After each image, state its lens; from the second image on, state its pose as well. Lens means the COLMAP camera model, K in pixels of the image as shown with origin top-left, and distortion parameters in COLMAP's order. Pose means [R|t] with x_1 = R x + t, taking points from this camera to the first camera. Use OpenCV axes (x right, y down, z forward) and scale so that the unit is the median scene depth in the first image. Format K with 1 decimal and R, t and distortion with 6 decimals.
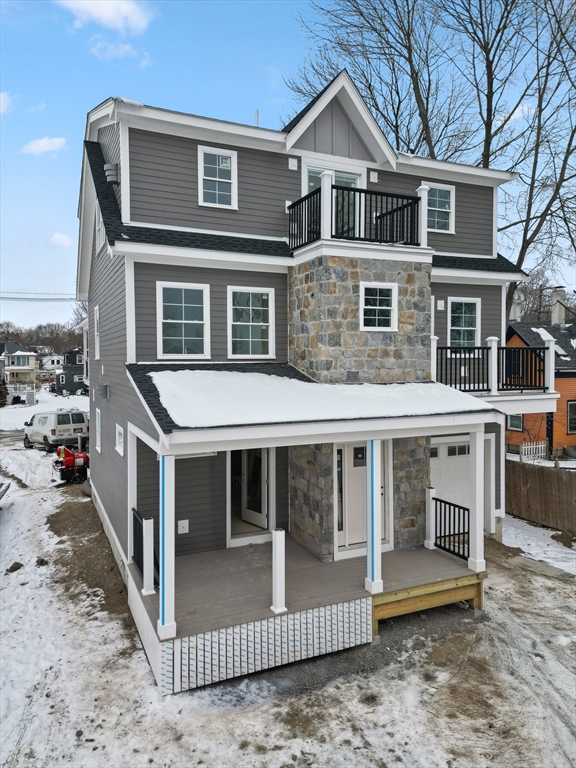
lens RADIAL K [[538.0, 0, 286.0], [0, 538.0, 376.8], [0, 0, 1]] dist [0.087963, -0.082793]
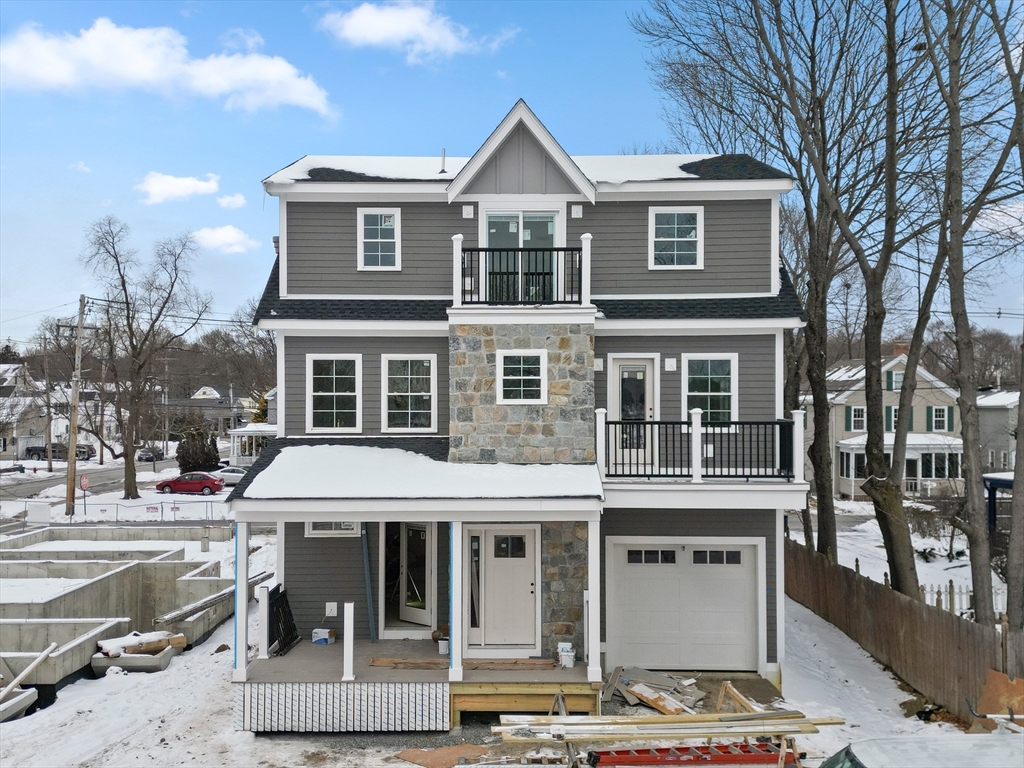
lens RADIAL K [[1092.1, 0, 506.1], [0, 1092.1, 401.4], [0, 0, 1]] dist [0.104256, -0.027897]
pose [[0.907313, 0.002913, -0.420445, 0.880947], [-0.017376, 0.999381, -0.030574, -0.033519], [0.420096, 0.035046, 0.906803, -0.617527]]
